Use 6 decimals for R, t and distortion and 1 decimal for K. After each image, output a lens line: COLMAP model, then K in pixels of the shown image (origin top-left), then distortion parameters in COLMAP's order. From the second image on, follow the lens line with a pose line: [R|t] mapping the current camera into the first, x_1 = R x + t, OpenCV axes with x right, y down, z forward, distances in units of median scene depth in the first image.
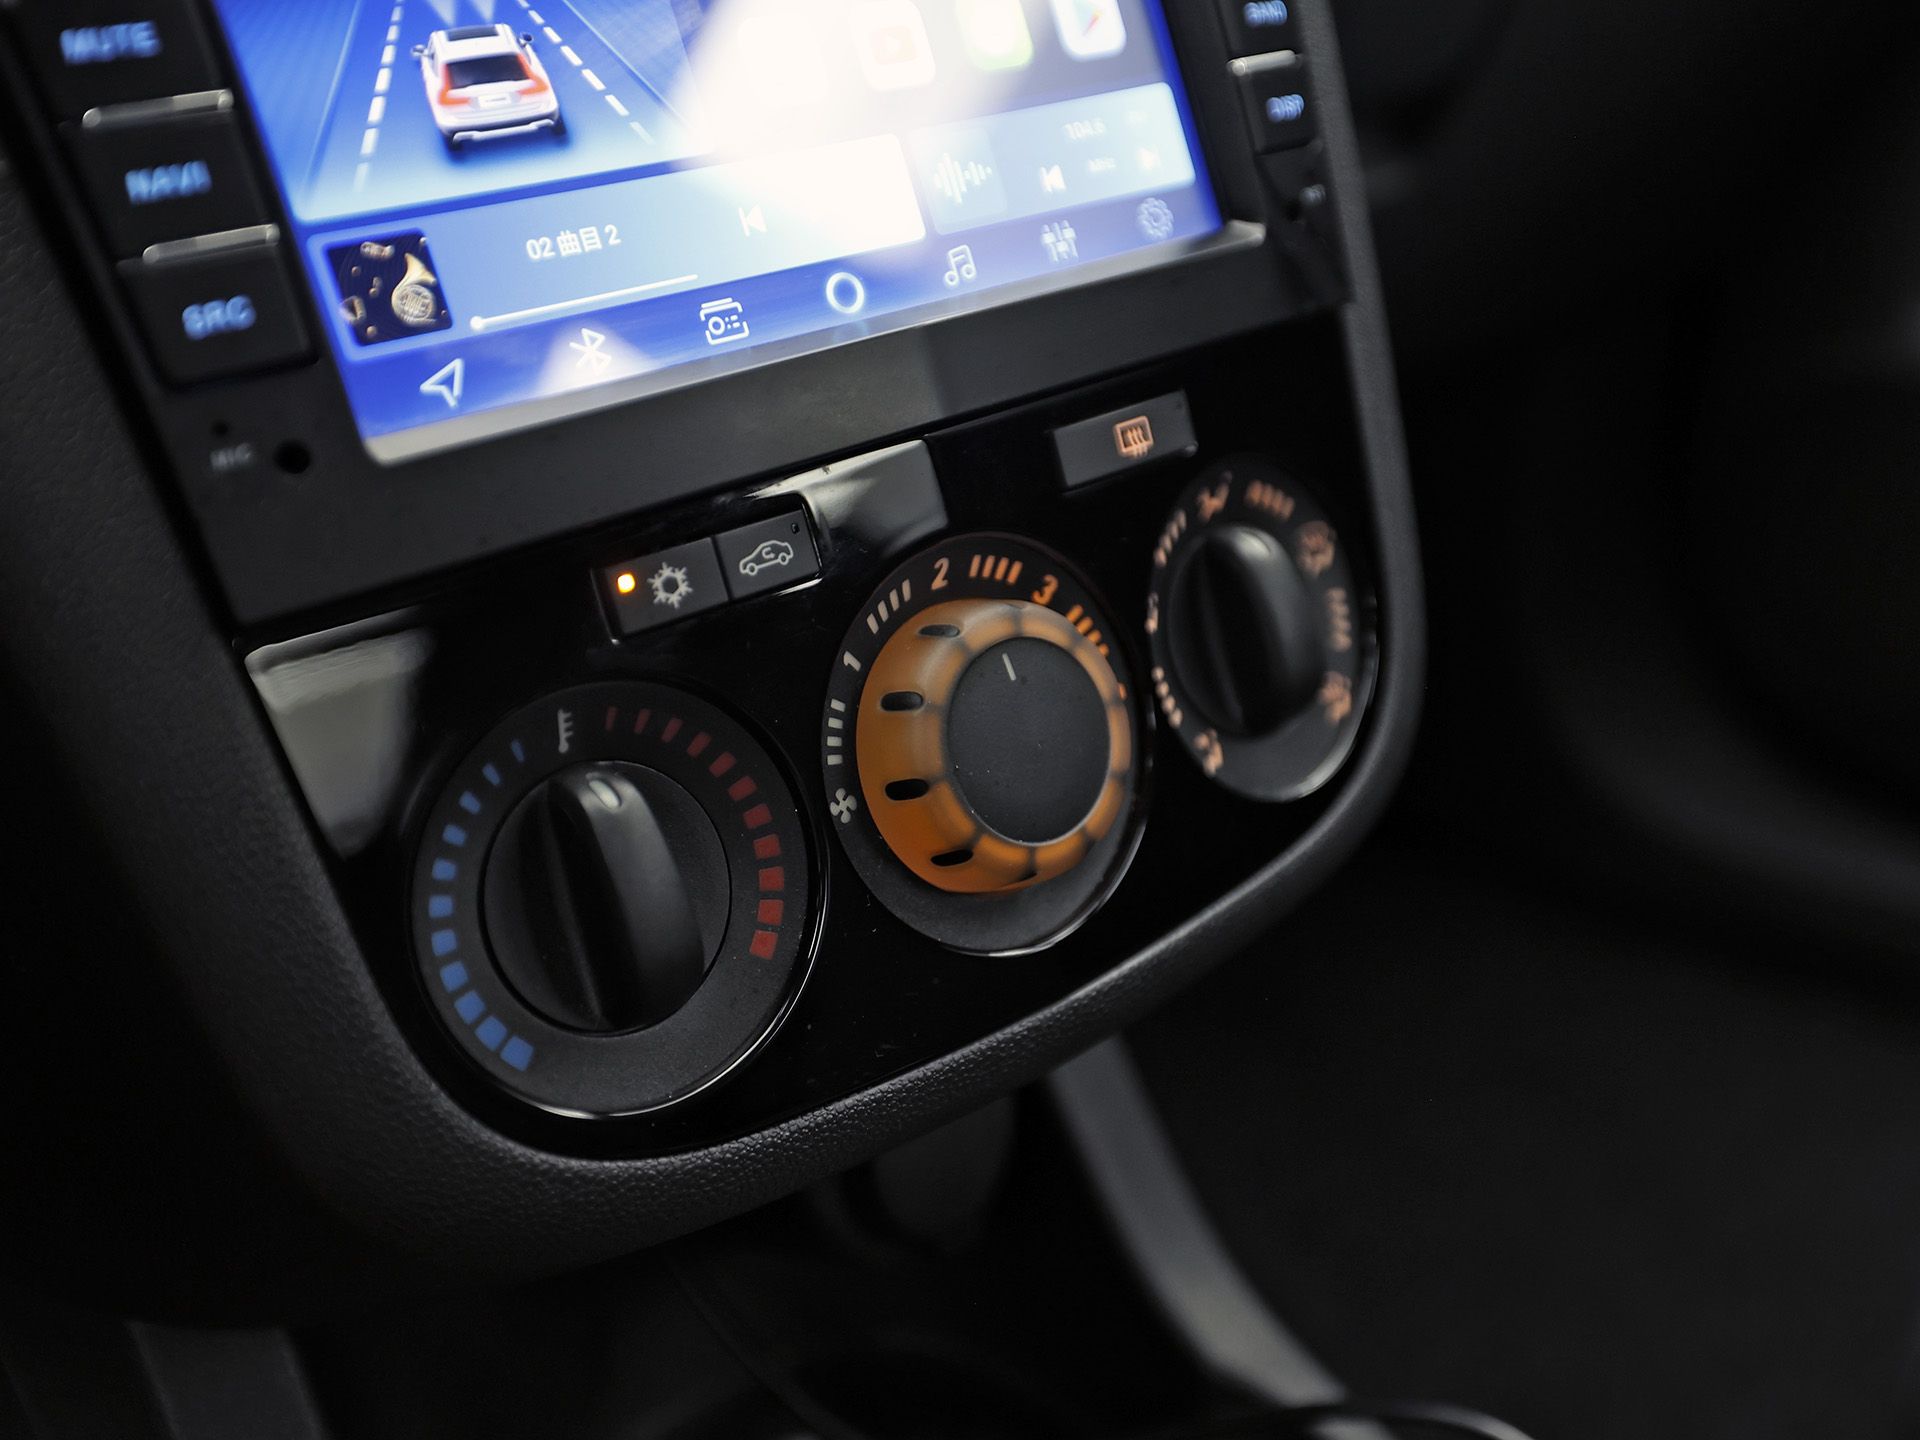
lens RADIAL K [[2022.8, 0, 952.6], [0, 2022.8, 710.8], [0, 0, 1]] dist [0.023441, 0.114380]
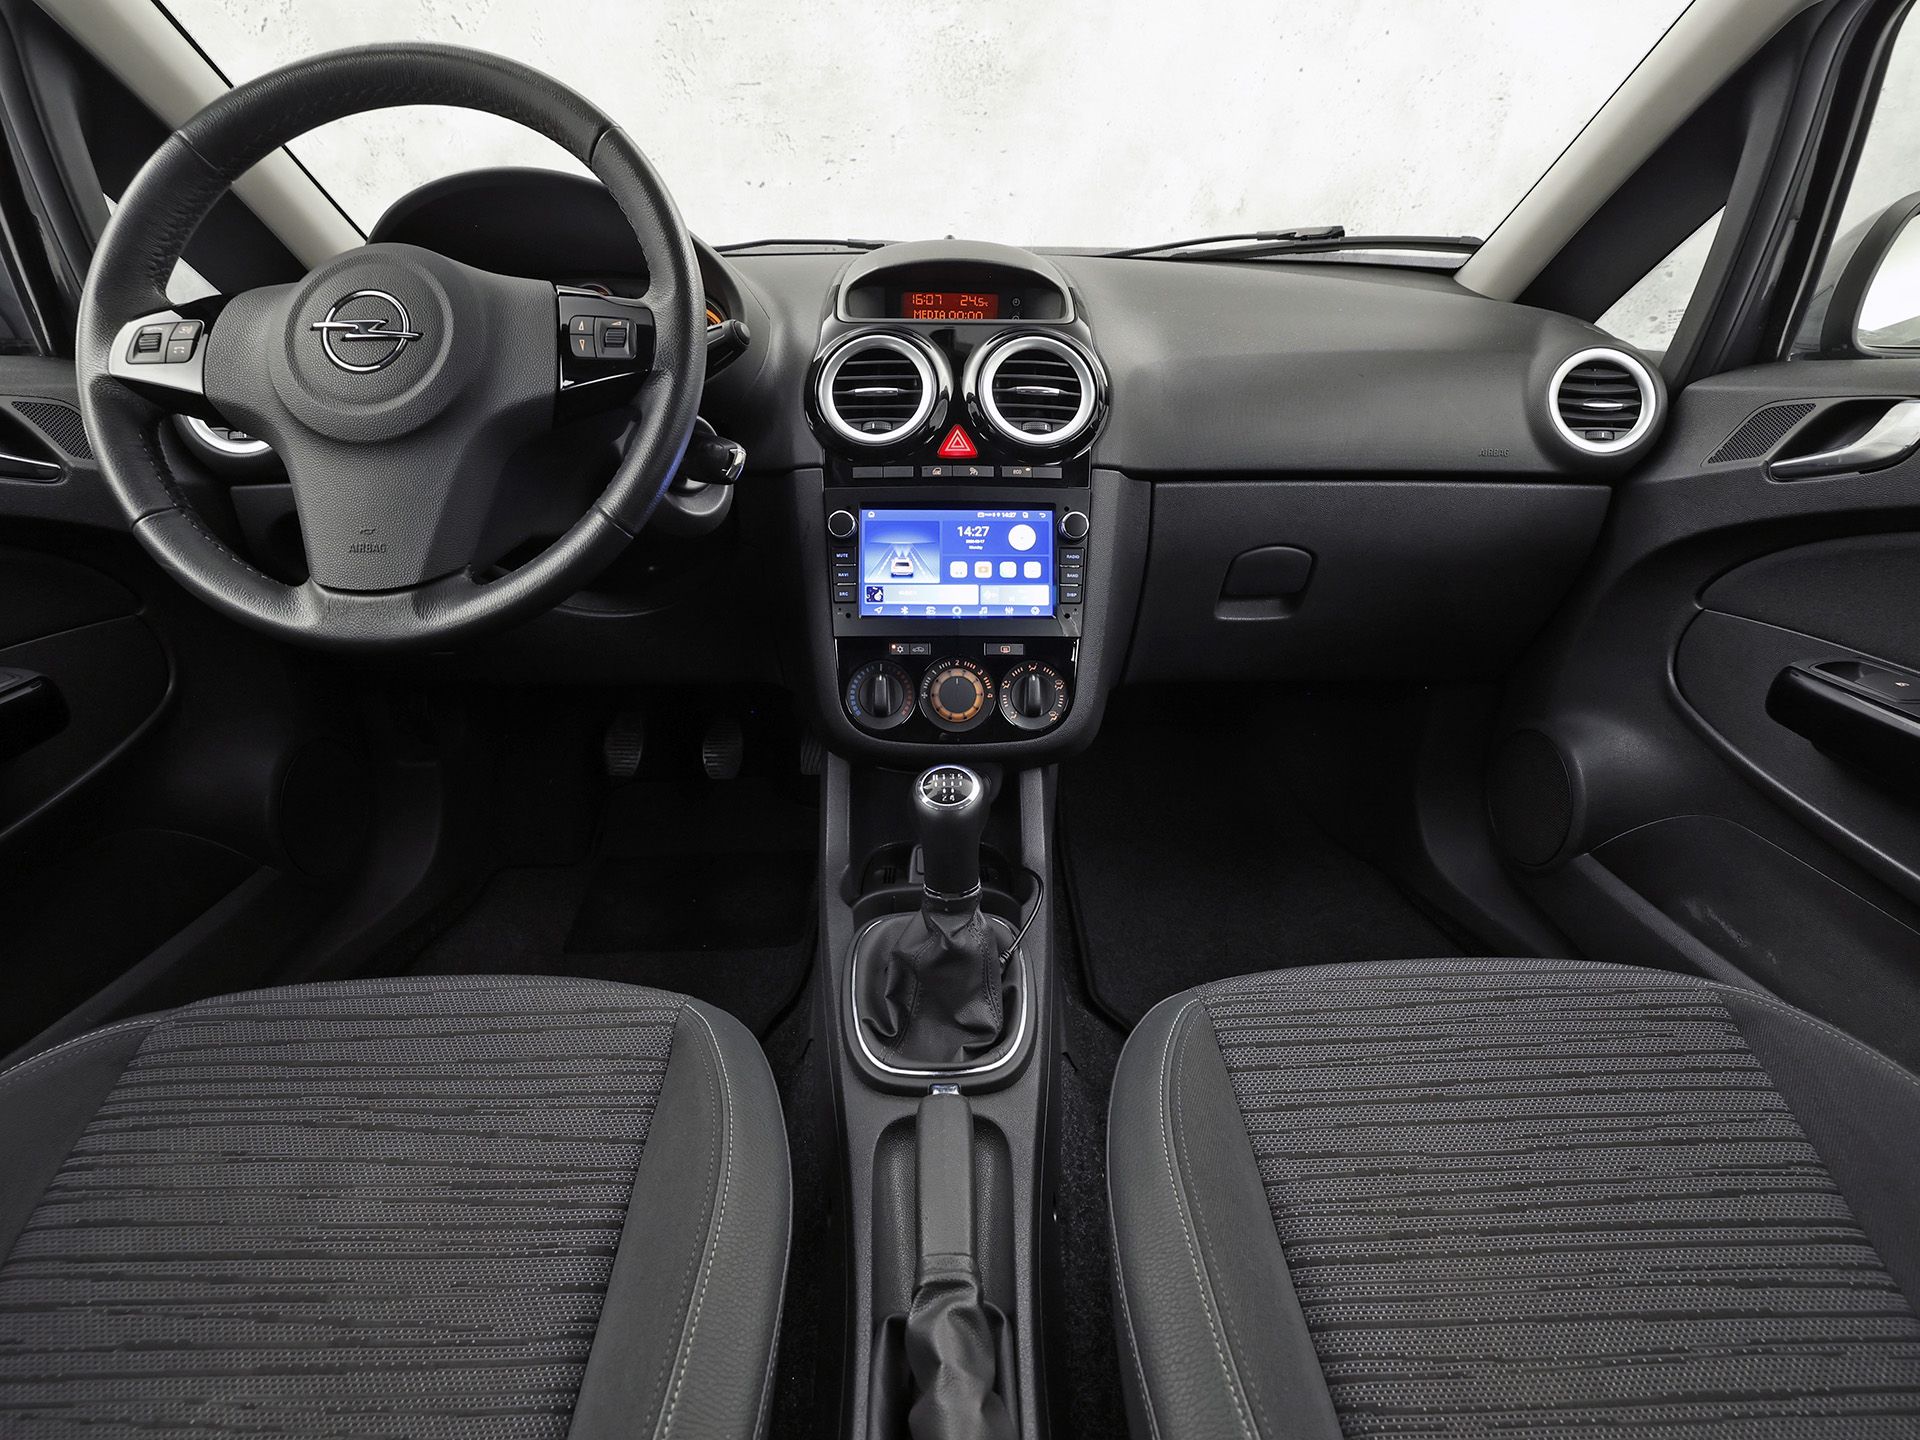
lens RADIAL K [[922.2, 0, 955.5], [0, 922.2, 694.4], [0, 0, 1]] dist [-0.059978, 0.031587]
pose [[0.763189, 0.285520, -0.579672, 1.567172], [-0.306675, 0.949660, 0.063995, -0.153630], [0.568764, 0.128931, 0.812333, -1.107488]]
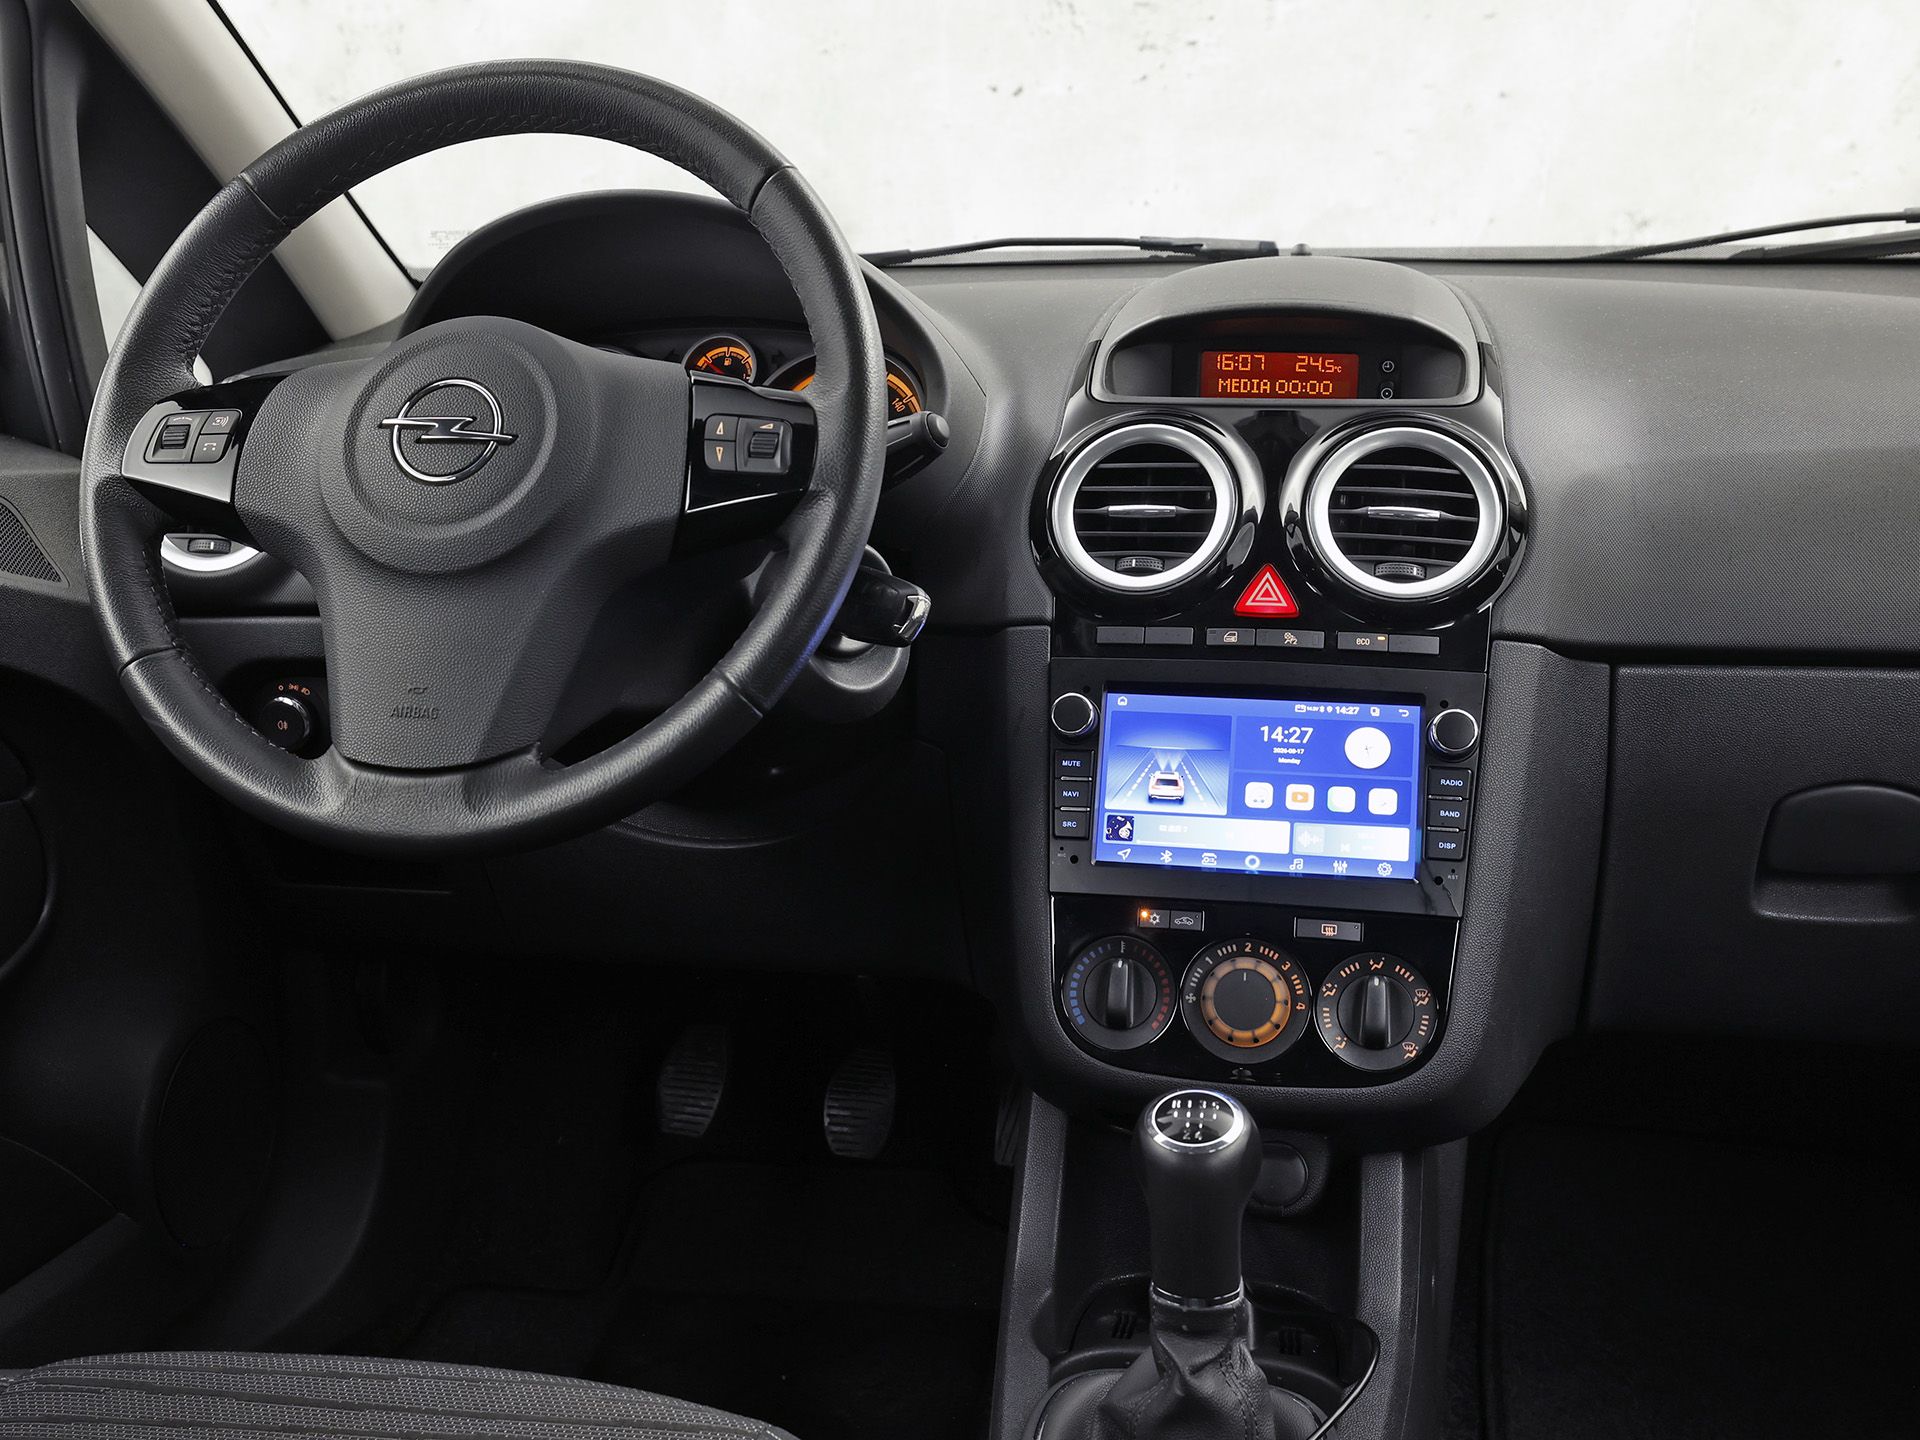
lens RADIAL K [[2022.8, 0, 952.6], [0, 2022.8, 710.8], [0, 0, 1]] dist [0.023441, 0.114380]
pose [[0.601983, 0.195527, -0.774200, 2.347447], [-0.361600, 0.931198, -0.045986, -0.107121], [0.711943, 0.307634, 0.631268, -1.679325]]
